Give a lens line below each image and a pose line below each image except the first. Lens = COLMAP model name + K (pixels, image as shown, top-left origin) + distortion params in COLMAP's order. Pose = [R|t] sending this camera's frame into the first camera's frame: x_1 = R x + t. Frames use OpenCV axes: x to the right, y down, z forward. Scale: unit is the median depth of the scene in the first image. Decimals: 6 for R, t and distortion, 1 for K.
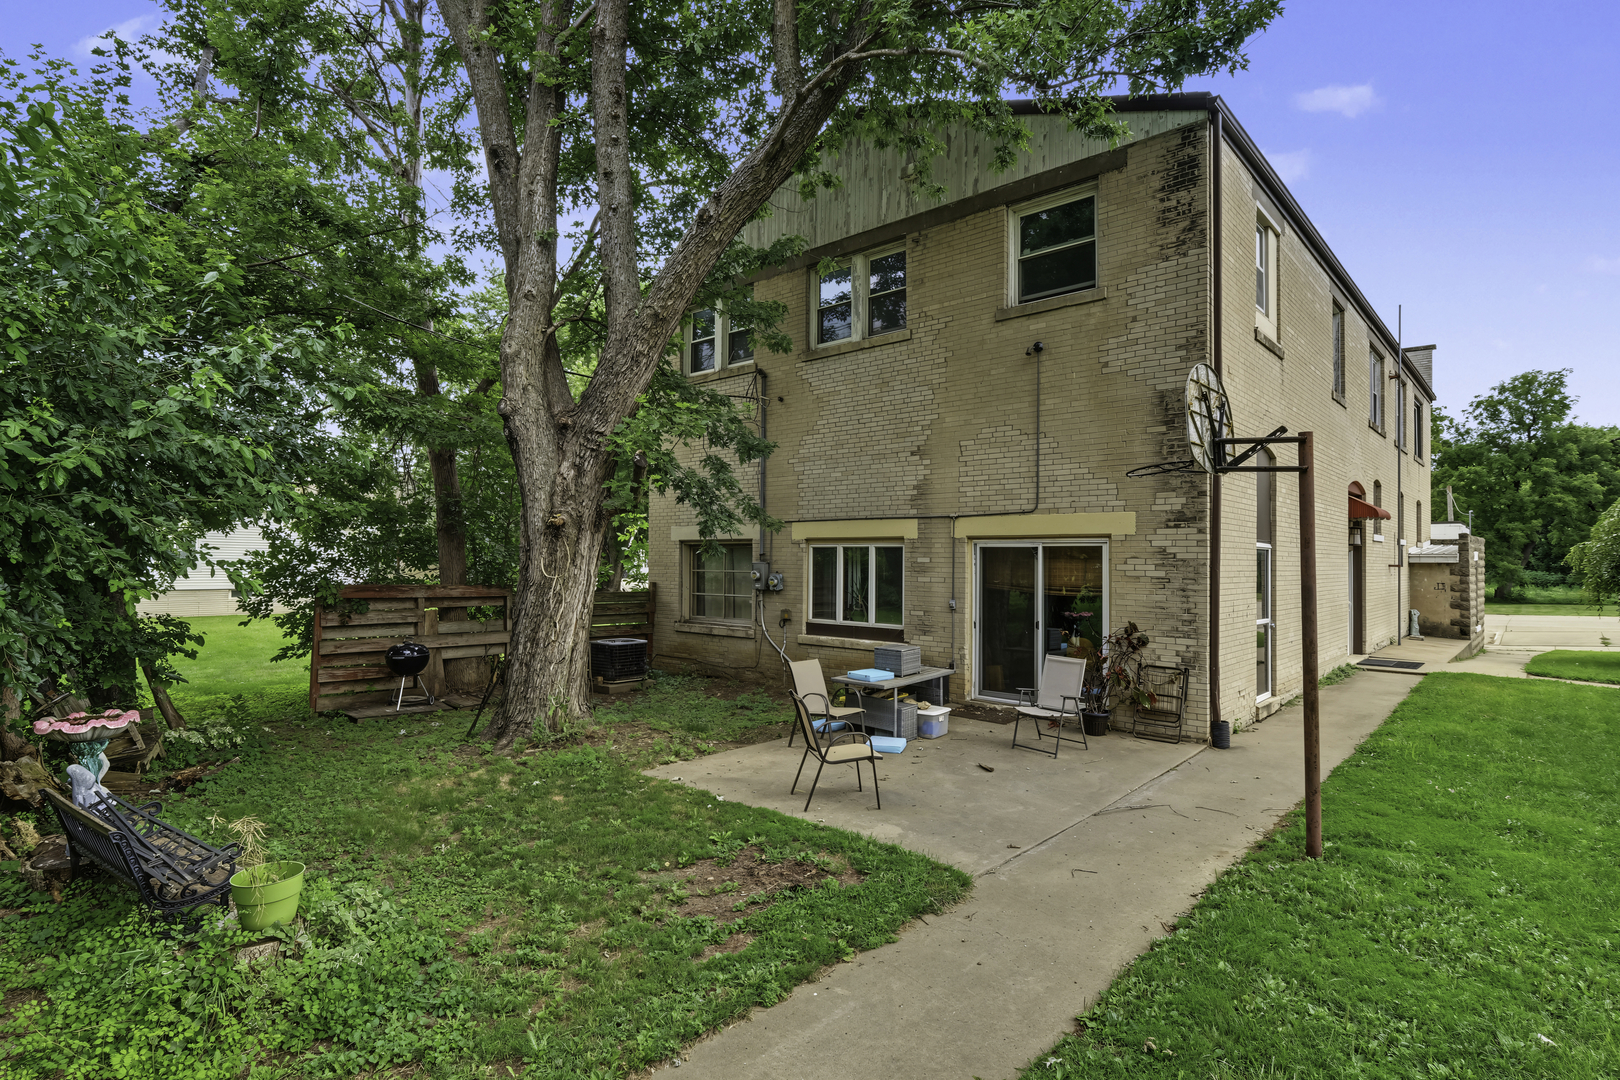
lens RADIAL K [[886.7, 0, 810.0], [0, 886.7, 540.0], [0, 0, 1]] dist [0.000400, 0.000105]
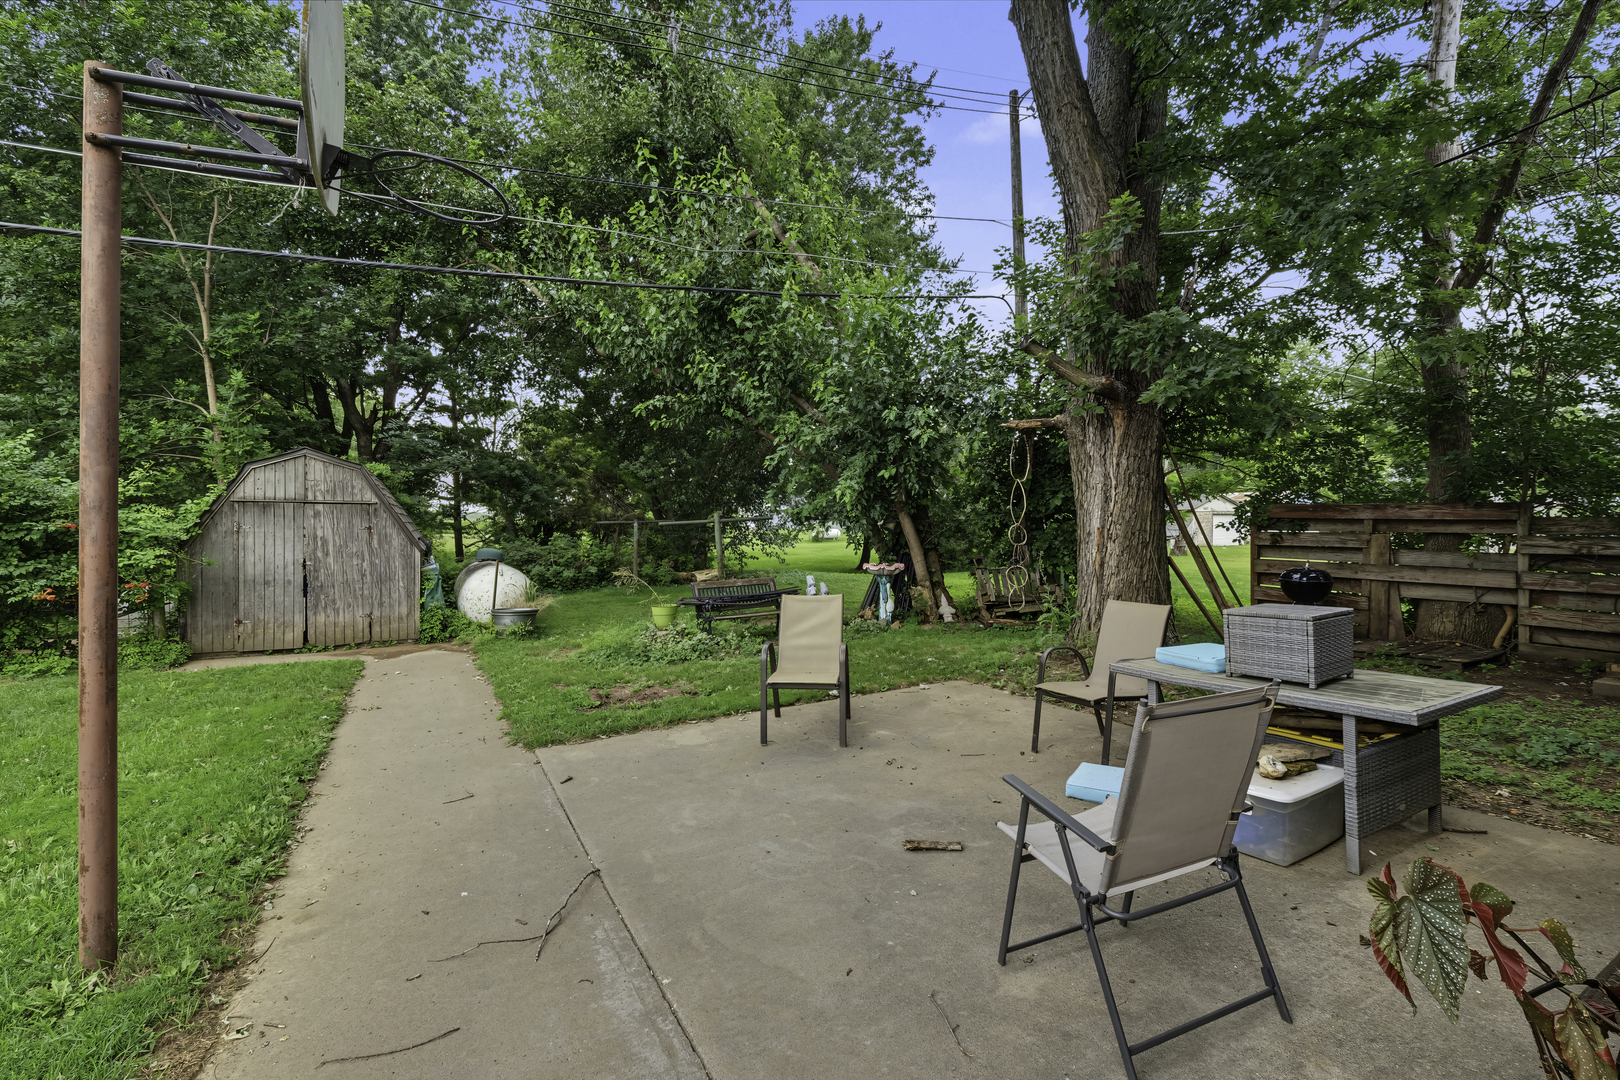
lens RADIAL K [[738.2, 0, 810.0], [0, 738.2, 540.0], [0, 0, 1]] dist [-0.000875, -0.000093]
pose [[-0.376054, 0.012343, -0.926515, 0.423496], [0.022594, 0.999736, 0.004147, 0.072883], [0.926322, -0.019375, -0.376234, 0.809563]]
